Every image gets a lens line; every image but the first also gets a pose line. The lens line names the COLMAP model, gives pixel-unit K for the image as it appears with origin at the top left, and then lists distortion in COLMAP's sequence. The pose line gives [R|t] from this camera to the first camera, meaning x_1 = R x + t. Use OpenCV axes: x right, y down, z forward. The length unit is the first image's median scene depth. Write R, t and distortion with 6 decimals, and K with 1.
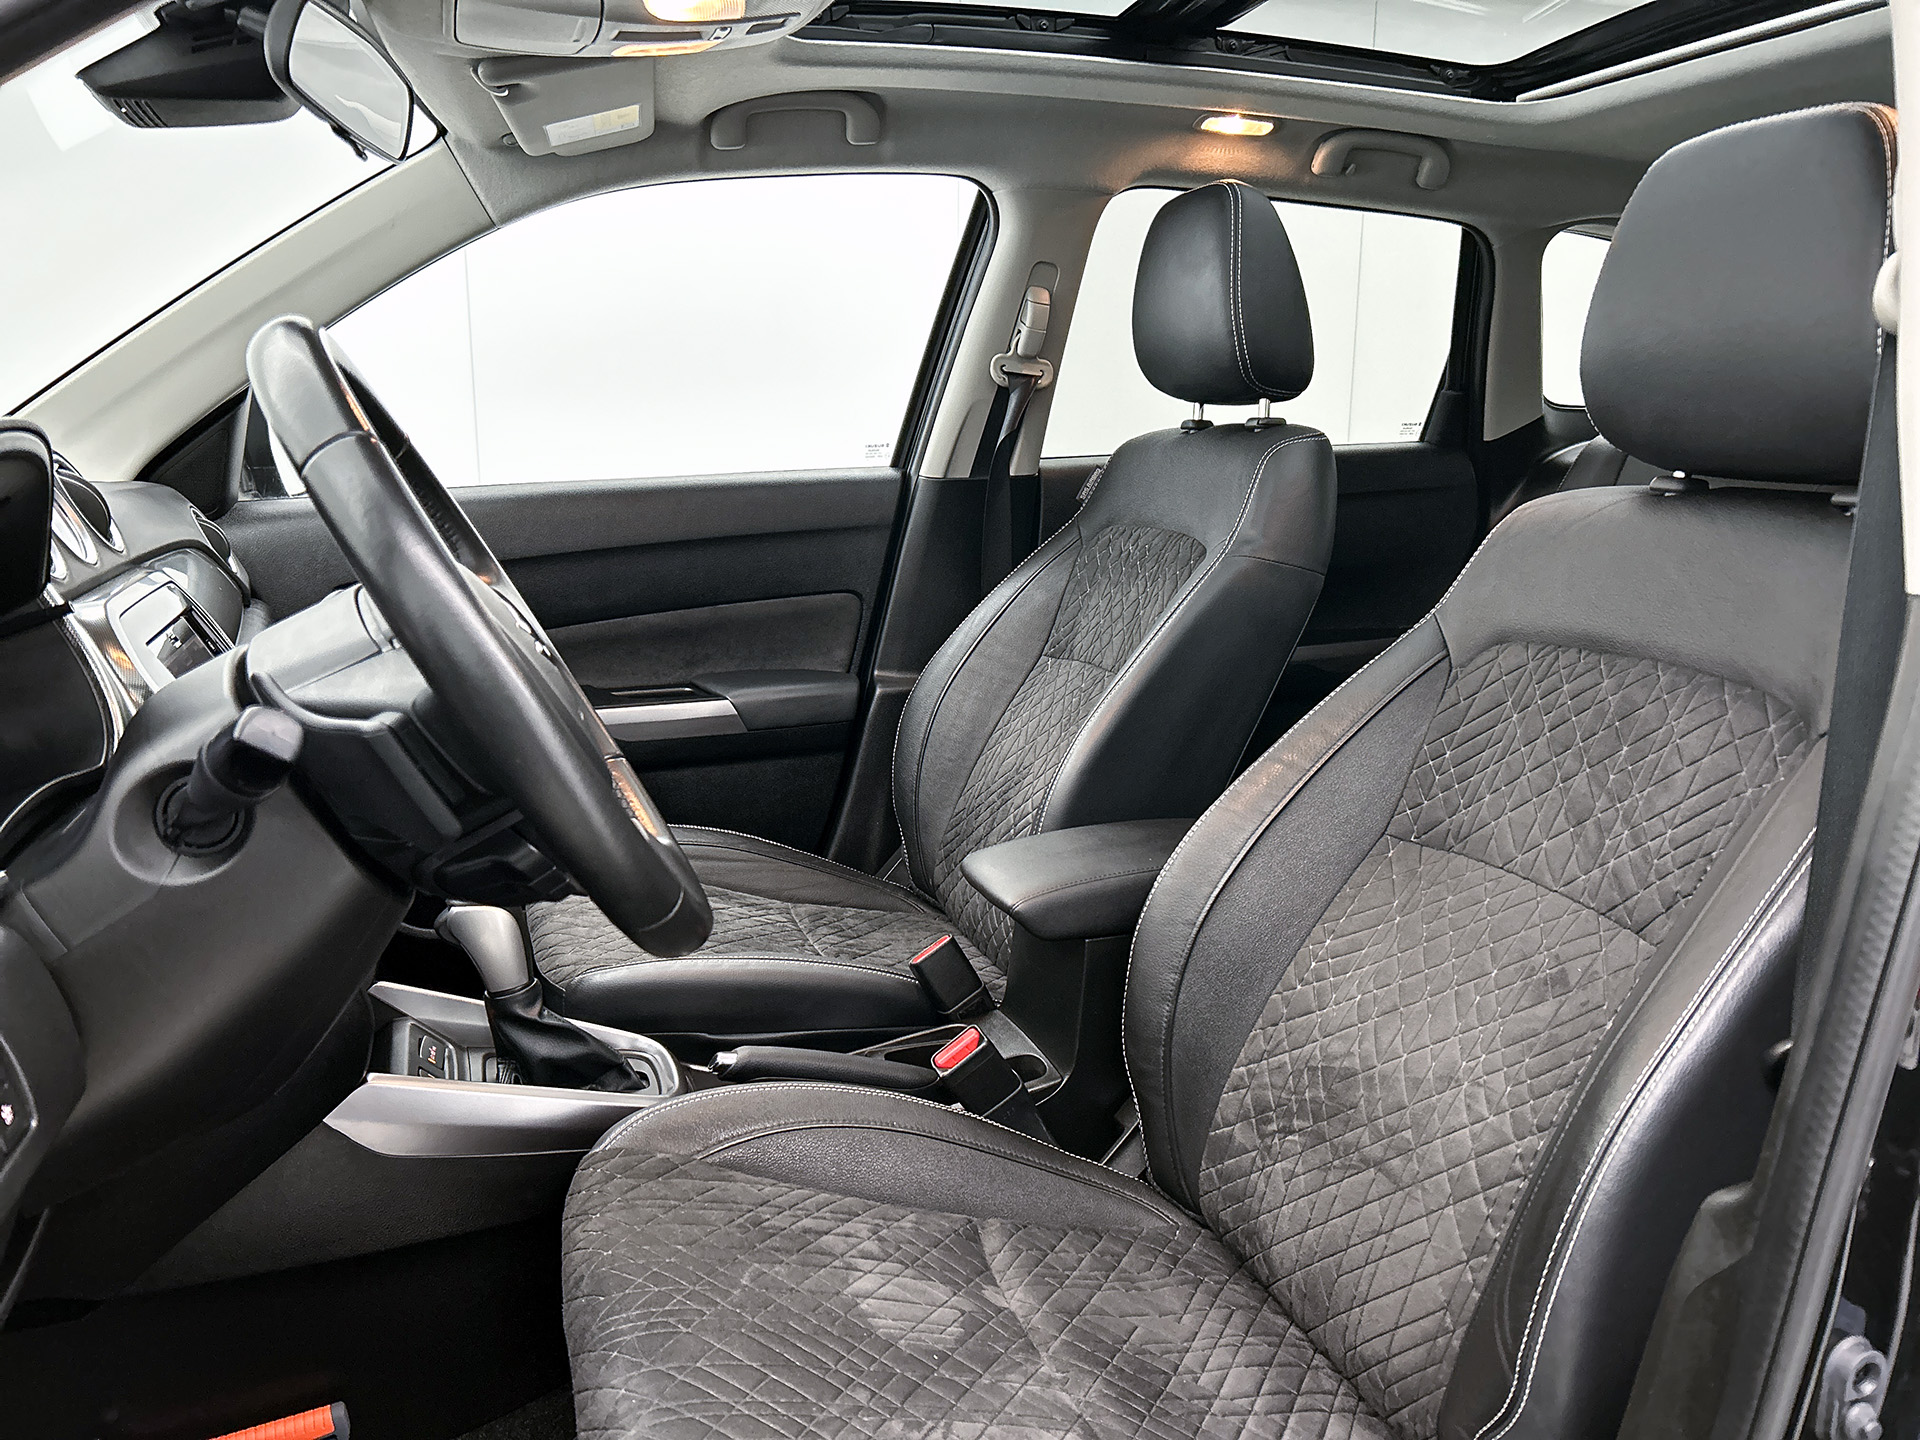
lens RADIAL K [[1448.2, 0, 960.0], [0, 1448.2, 720.0], [0, 0, 1]] dist [0.000985, -0.046596]
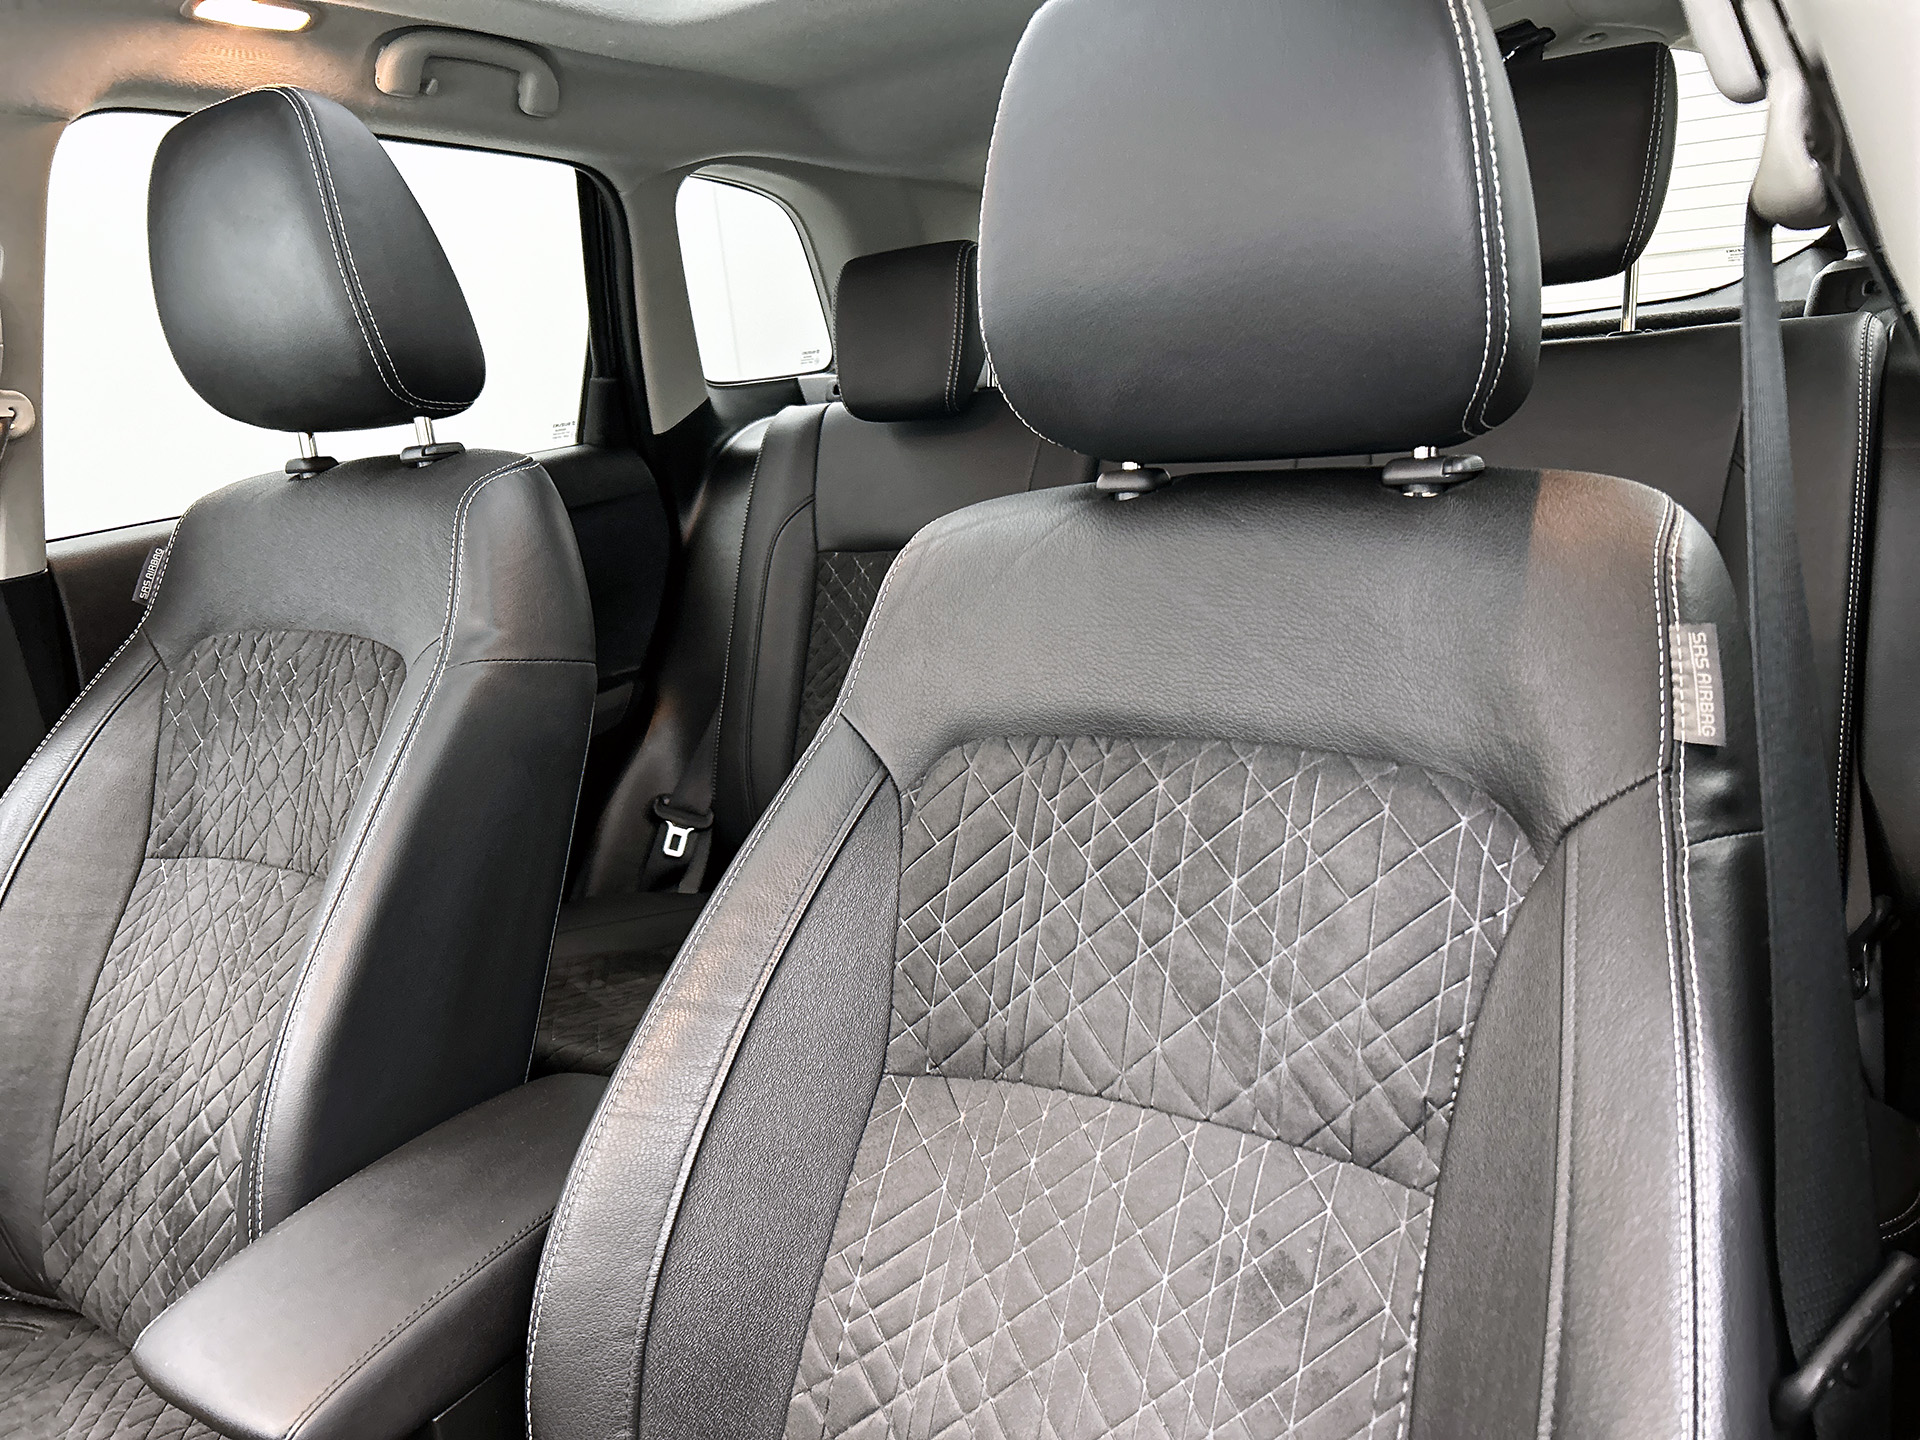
lens RADIAL K [[1432.4, 0, 961.9], [0, 1432.4, 729.0], [0, 0, 1]] dist [0.048434, -0.034507]
pose [[0.794509, -0.232007, 0.561185, -0.002052], [0.222679, 0.971073, 0.086203, -0.077852], [-0.564951, 0.056475, 0.823190, 0.293237]]
